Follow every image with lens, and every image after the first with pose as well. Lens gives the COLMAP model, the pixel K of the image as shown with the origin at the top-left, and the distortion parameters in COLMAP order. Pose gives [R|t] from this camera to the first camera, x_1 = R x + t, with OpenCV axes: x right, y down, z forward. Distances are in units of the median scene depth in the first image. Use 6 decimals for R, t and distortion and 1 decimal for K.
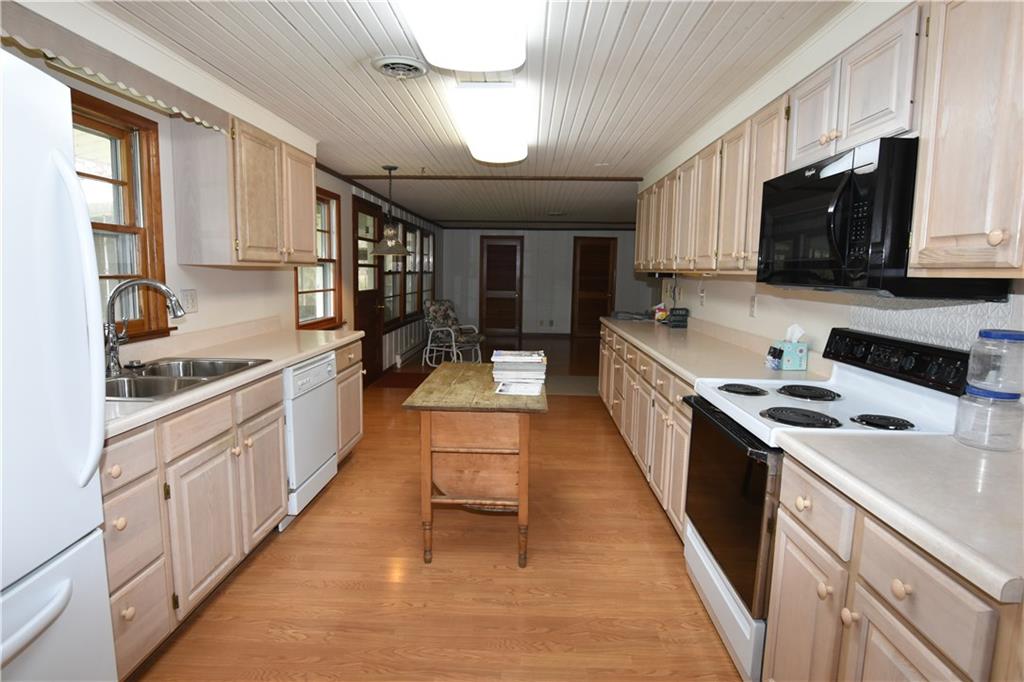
lens RADIAL K [[552.1, 0, 511.9], [0, 552.1, 338.7], [0, 0, 1]] dist [0.005428, 0.000423]
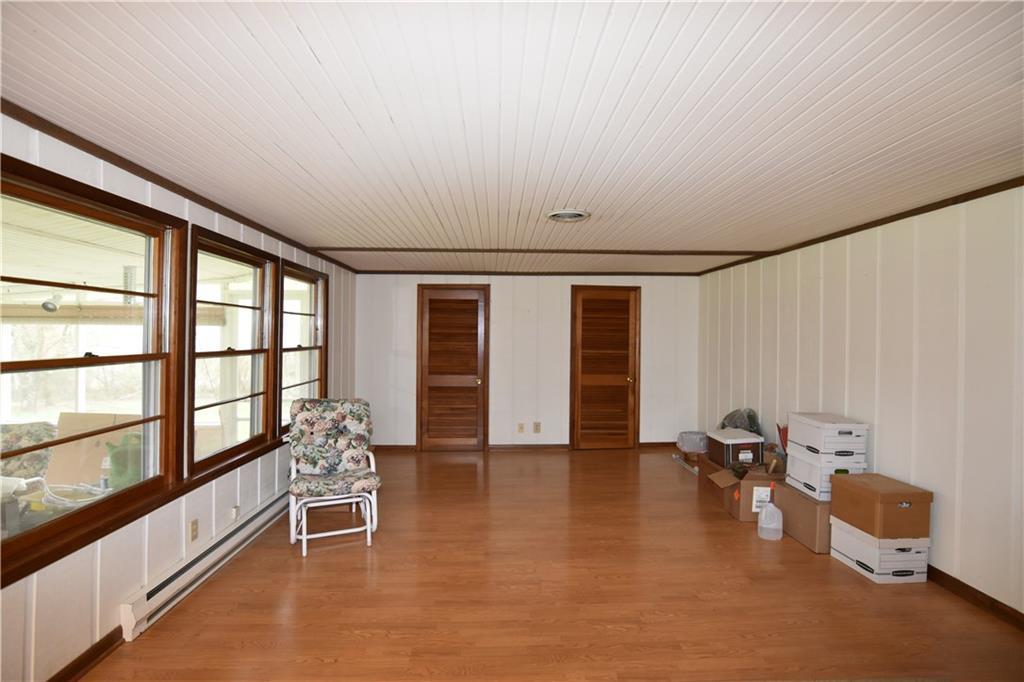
lens RADIAL K [[512.3, 0, 512.6], [0, 512.3, 338.4], [0, 0, 1]] dist [0.001414, 0.000204]
pose [[0.996992, -0.010509, 0.076793, 0.002598], [0.019508, 0.992894, -0.117396, -0.060656], [-0.075014, 0.118541, 0.990112, 0.445752]]
